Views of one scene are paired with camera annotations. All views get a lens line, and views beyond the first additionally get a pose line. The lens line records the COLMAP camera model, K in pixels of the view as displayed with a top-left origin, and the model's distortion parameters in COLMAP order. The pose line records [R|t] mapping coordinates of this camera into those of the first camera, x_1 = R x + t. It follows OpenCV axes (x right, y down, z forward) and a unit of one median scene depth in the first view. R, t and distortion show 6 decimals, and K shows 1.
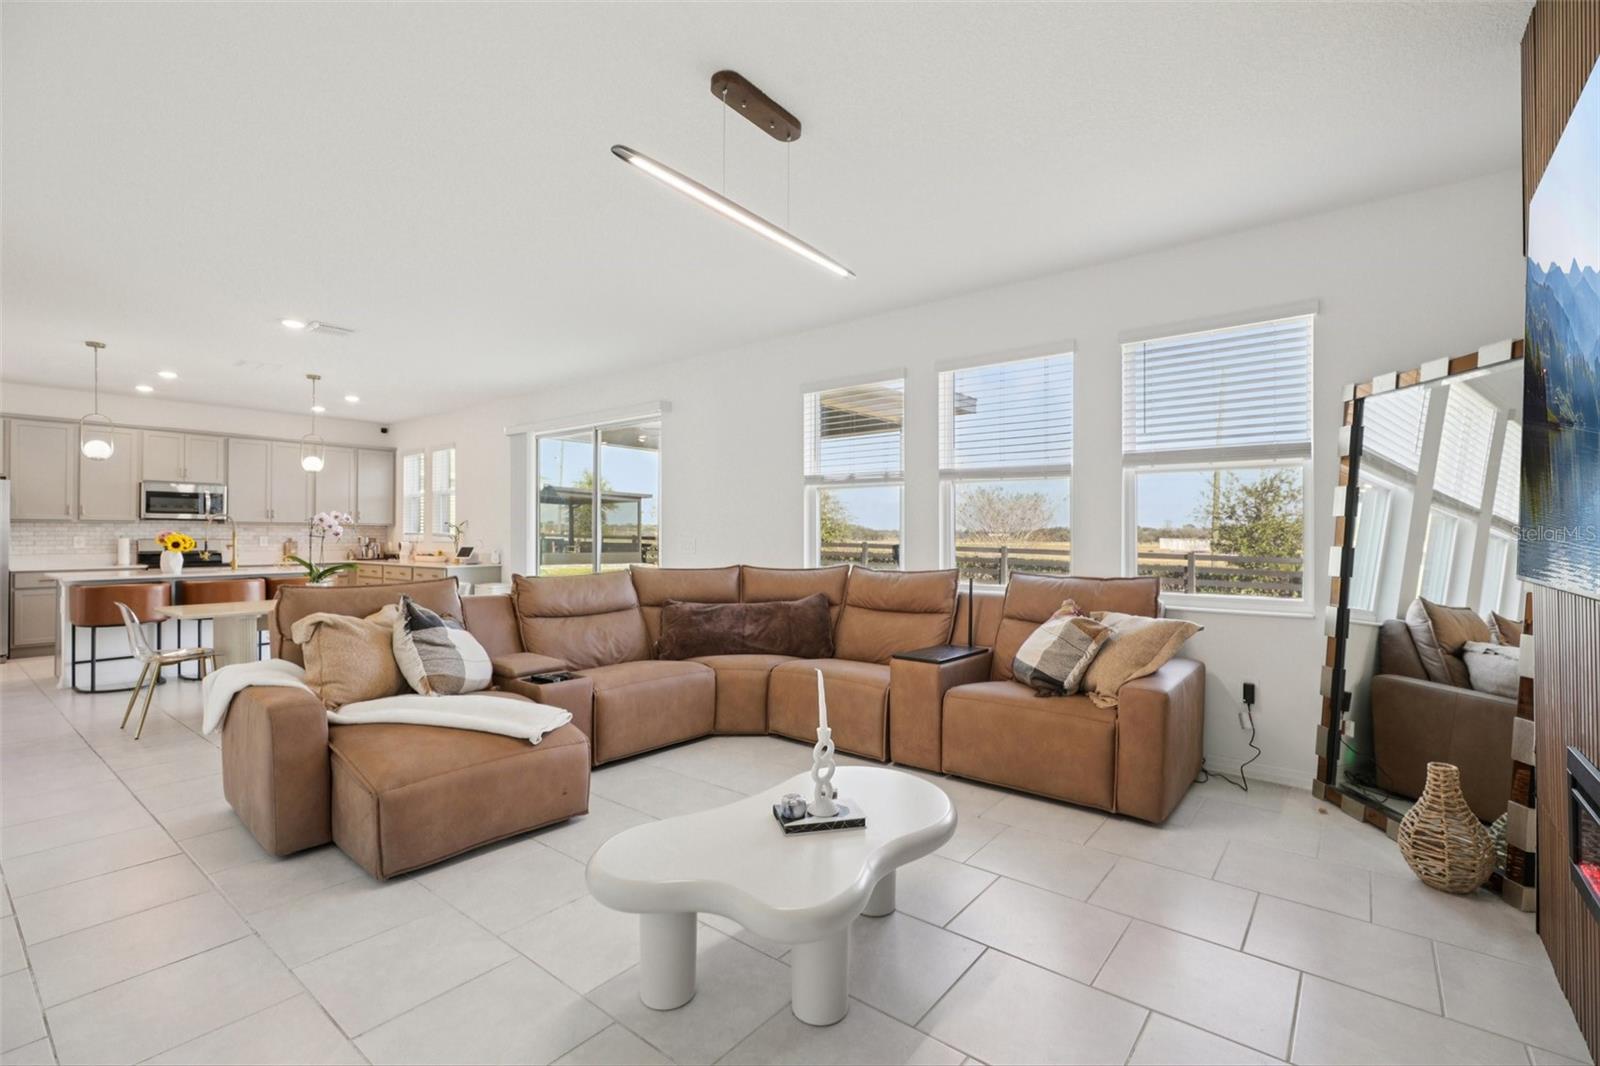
lens RADIAL K [[716.7, 0, 807.5], [0, 716.7, 527.7], [0, 0, 1]] dist [-0.000918, 0.001512]
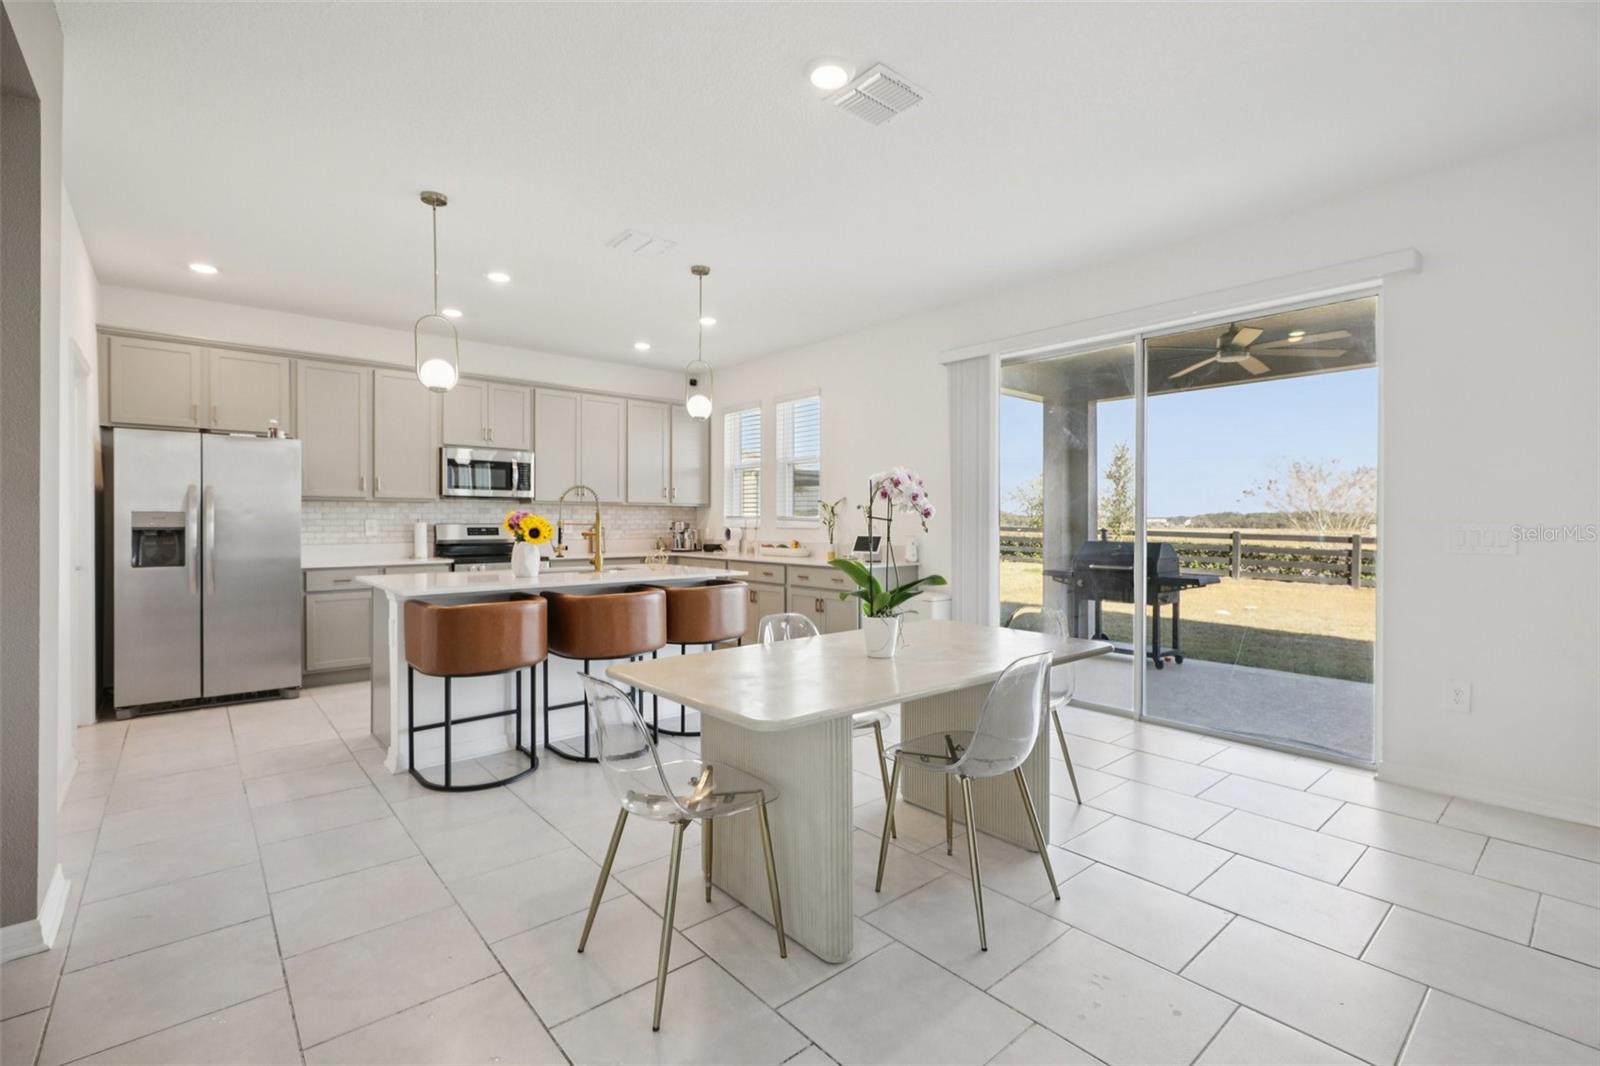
lens RADIAL K [[716.7, 0, 802.0], [0, 716.7, 522.7], [0, 0, 1]] dist [-0.000918, 0.001512]
pose [[0.982250, 0.000585, -0.187575, -0.442918], [0.001821, 0.999918, 0.012654, 0.006274], [0.187567, -0.012771, 0.982169, 0.356733]]
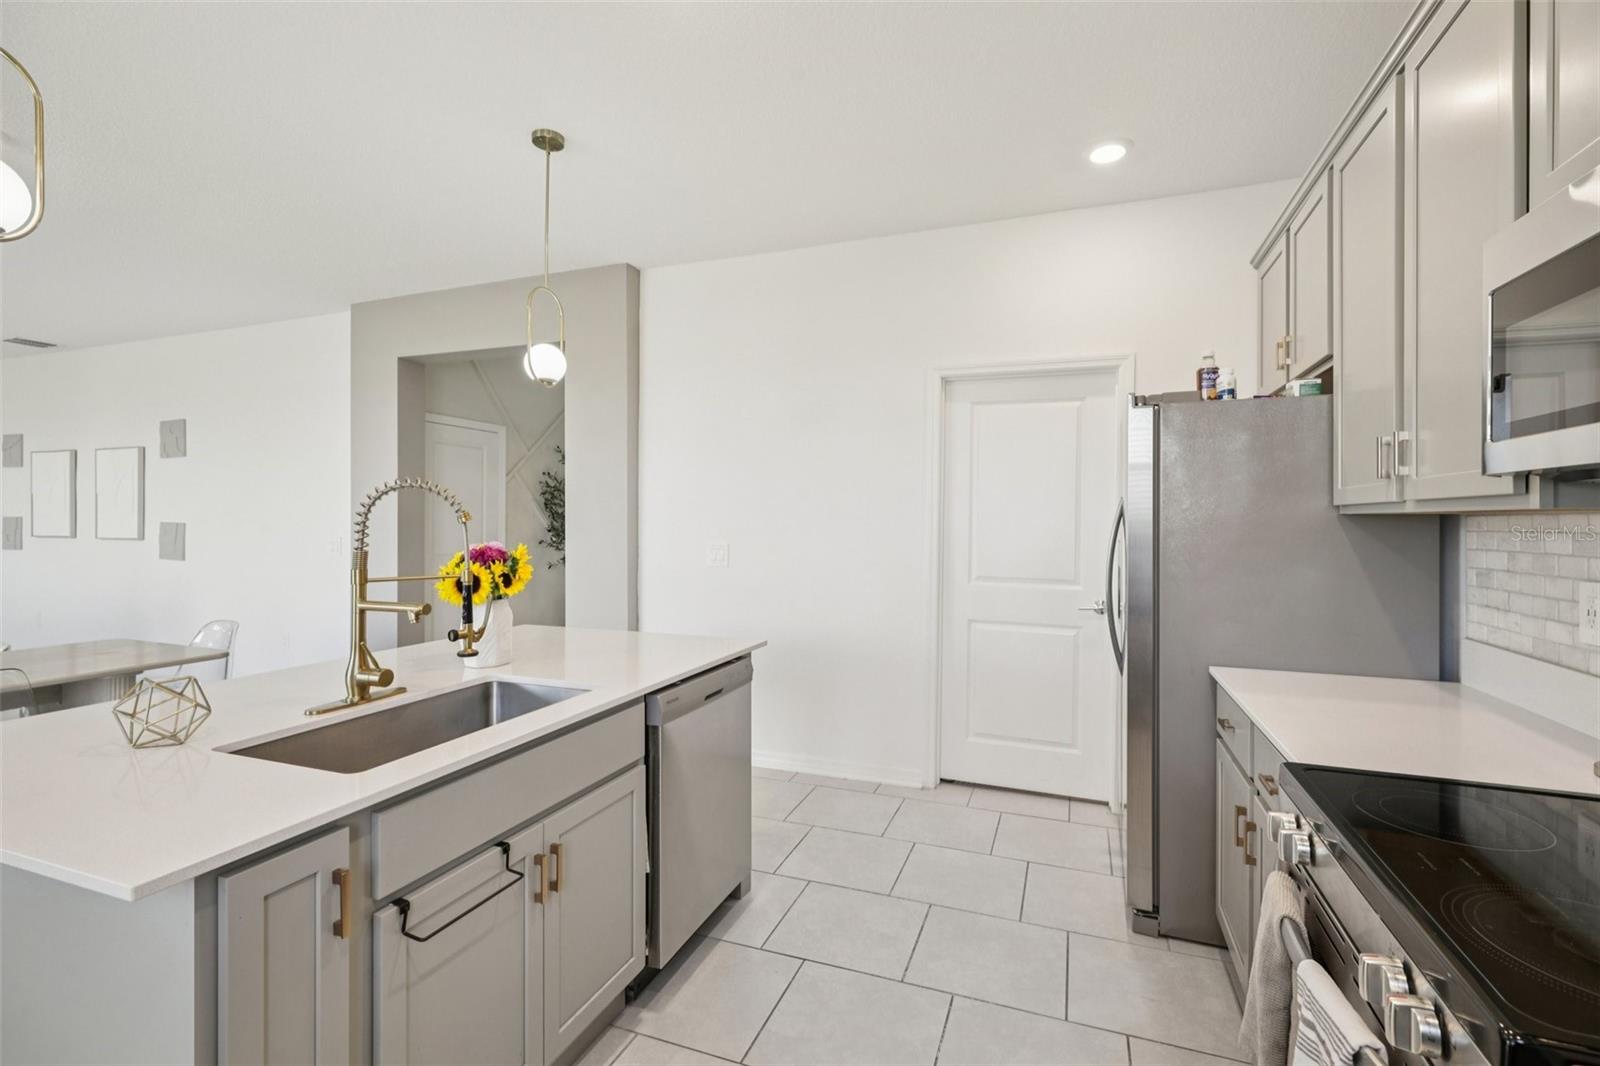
lens RADIAL K [[716.7, 0, 806.0], [0, 716.7, 520.0], [0, 0, 1]] dist [-0.000918, 0.001512]
pose [[-0.952063, -0.005673, -0.305848, -0.772920], [-0.001959, 0.999921, -0.012450, -0.002203], [0.305895, -0.011255, -0.951999, 1.142103]]
